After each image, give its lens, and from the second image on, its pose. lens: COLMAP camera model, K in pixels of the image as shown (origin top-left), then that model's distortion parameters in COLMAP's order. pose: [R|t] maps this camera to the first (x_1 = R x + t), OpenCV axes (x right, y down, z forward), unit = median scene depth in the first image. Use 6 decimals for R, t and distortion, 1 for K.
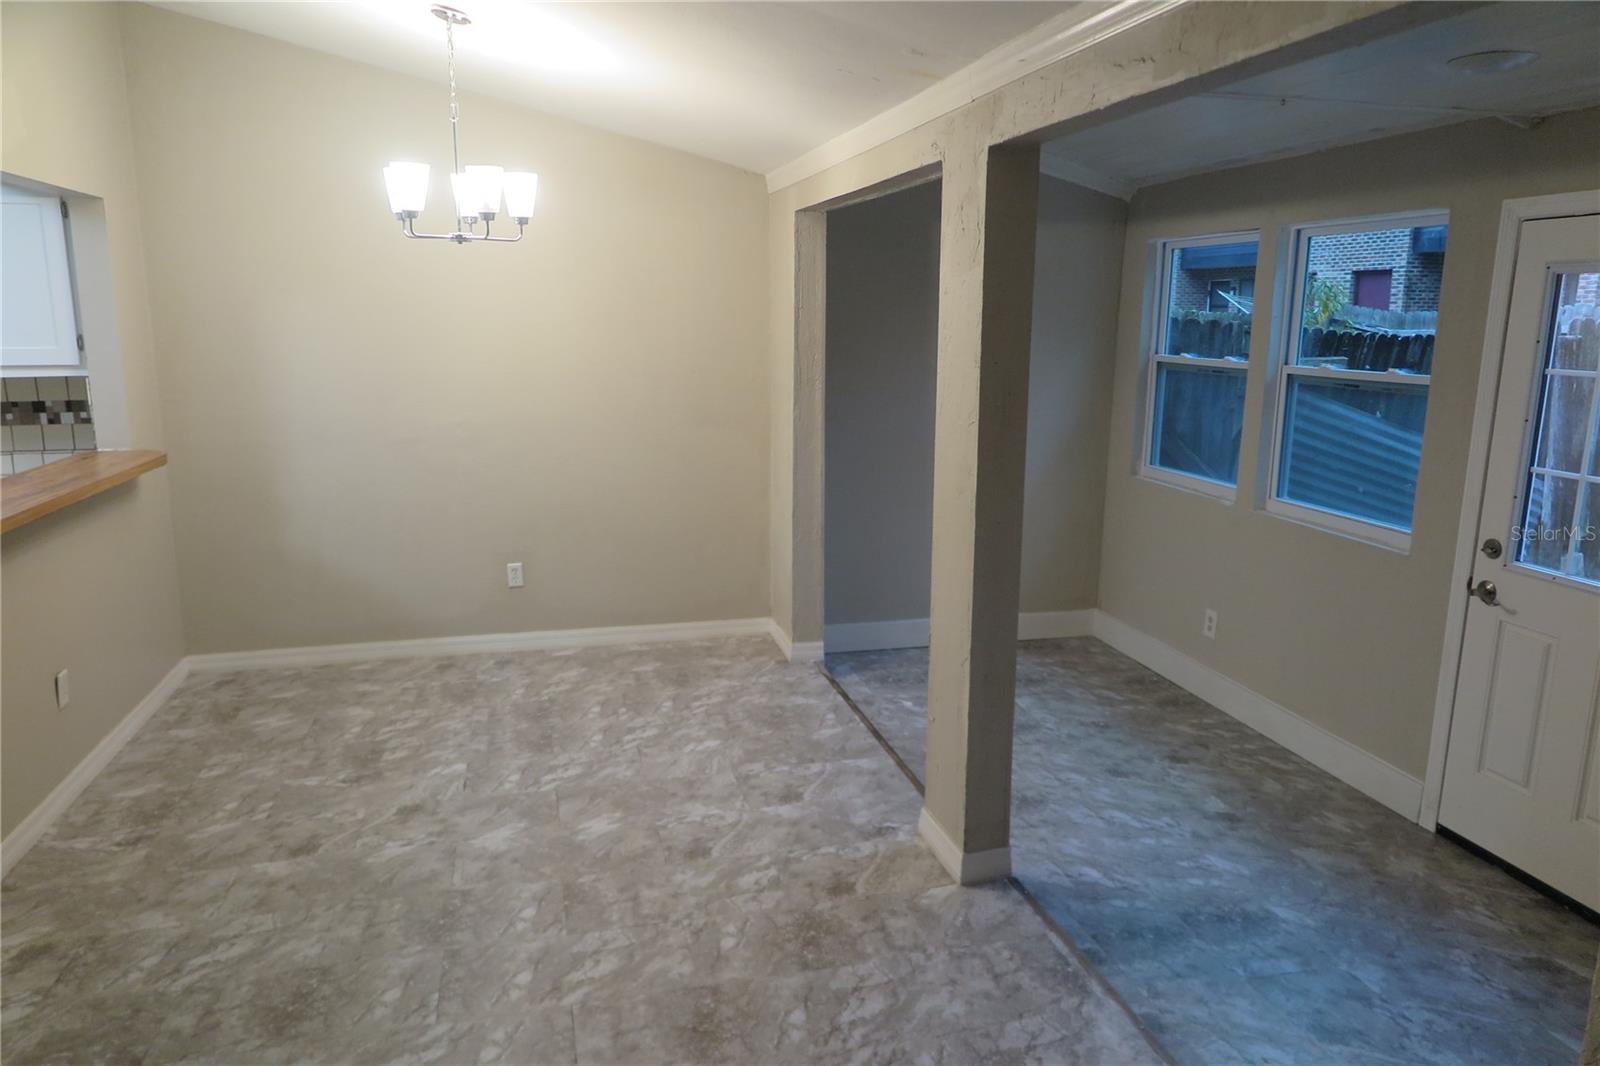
lens RADIAL K [[1102.4, 0, 794.6], [0, 1102.4, 535.9], [0, 0, 1]] dist [0.006361, 0.003688]
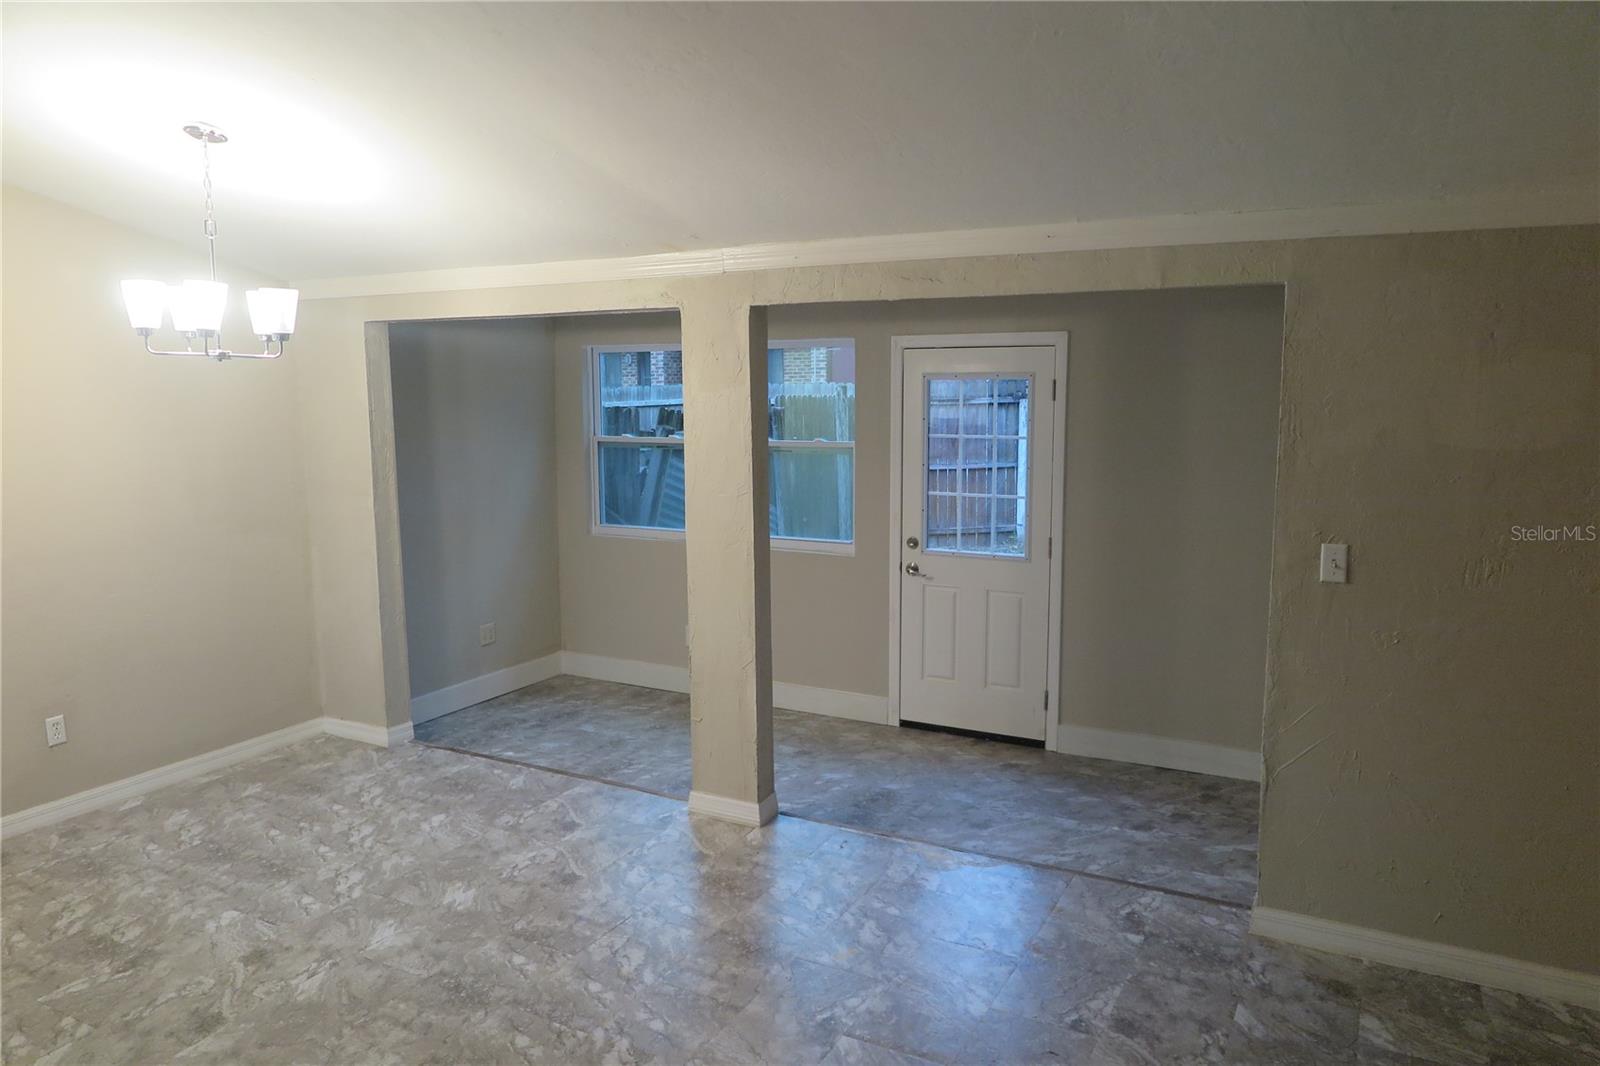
lens RADIAL K [[1102.4, 0, 801.7], [0, 1102.4, 532.4], [0, 0, 1]] dist [0.006361, 0.003688]
pose [[0.680225, -0.113793, 0.724117, -0.583333], [0.162216, 0.986752, 0.002683, -0.030366], [-0.714829, 0.115638, 0.689672, -0.018811]]
